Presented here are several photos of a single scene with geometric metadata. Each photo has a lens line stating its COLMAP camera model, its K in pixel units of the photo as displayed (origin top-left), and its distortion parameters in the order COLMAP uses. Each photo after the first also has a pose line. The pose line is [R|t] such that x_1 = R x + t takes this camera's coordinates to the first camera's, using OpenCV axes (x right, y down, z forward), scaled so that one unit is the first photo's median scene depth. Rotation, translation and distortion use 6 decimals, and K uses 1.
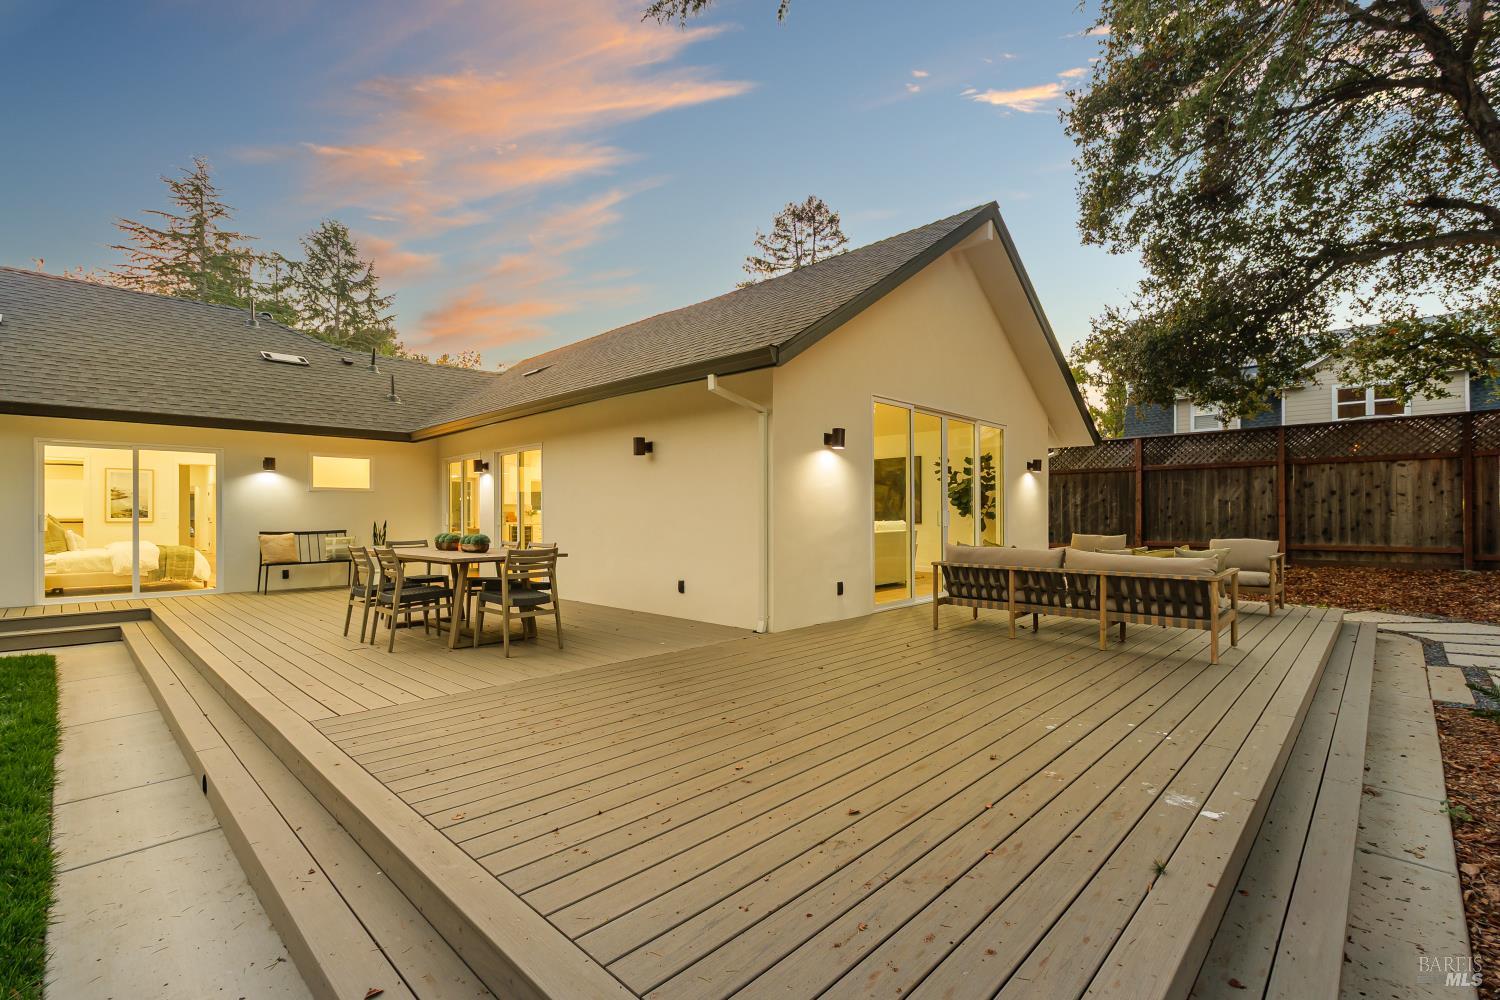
lens RADIAL K [[659.5, 0, 750.7], [0, 659.5, 512.6], [0, 0, 1]] dist [0.000734, -0.000036]
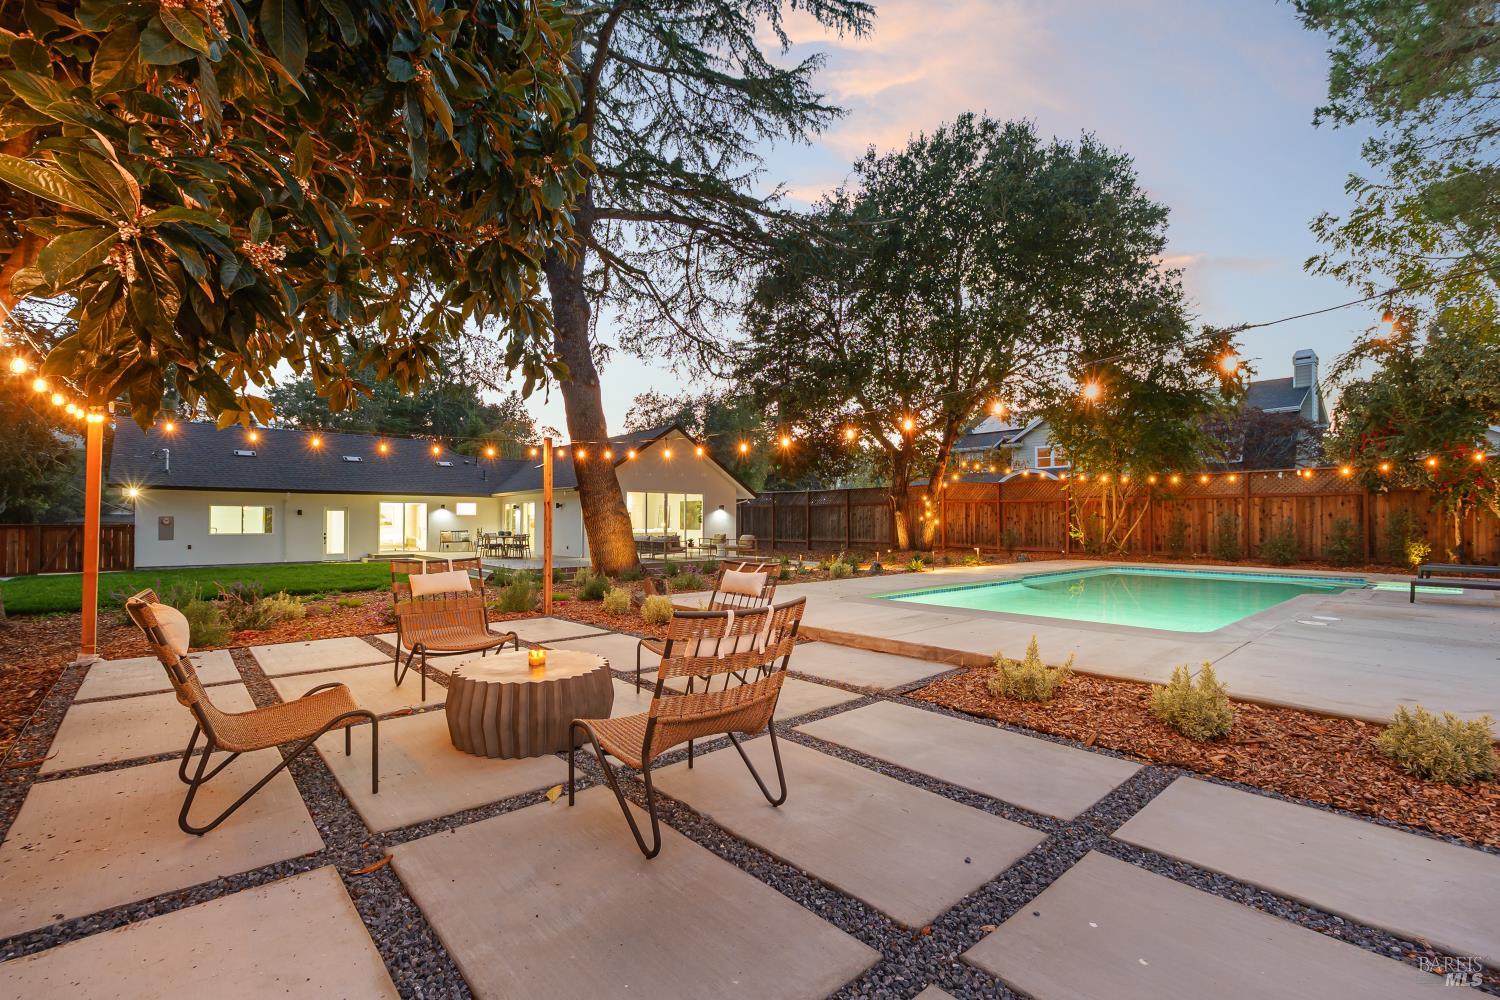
lens RADIAL K [[659.5, 0, 750.7], [0, 659.5, 512.6], [0, 0, 1]] dist [0.000734, -0.000036]
pose [[0.995595, 0.004396, -0.093660, 0.793698], [-0.005431, 0.999927, -0.010804, -0.023811], [0.093606, 0.011266, 0.995546, -1.582742]]
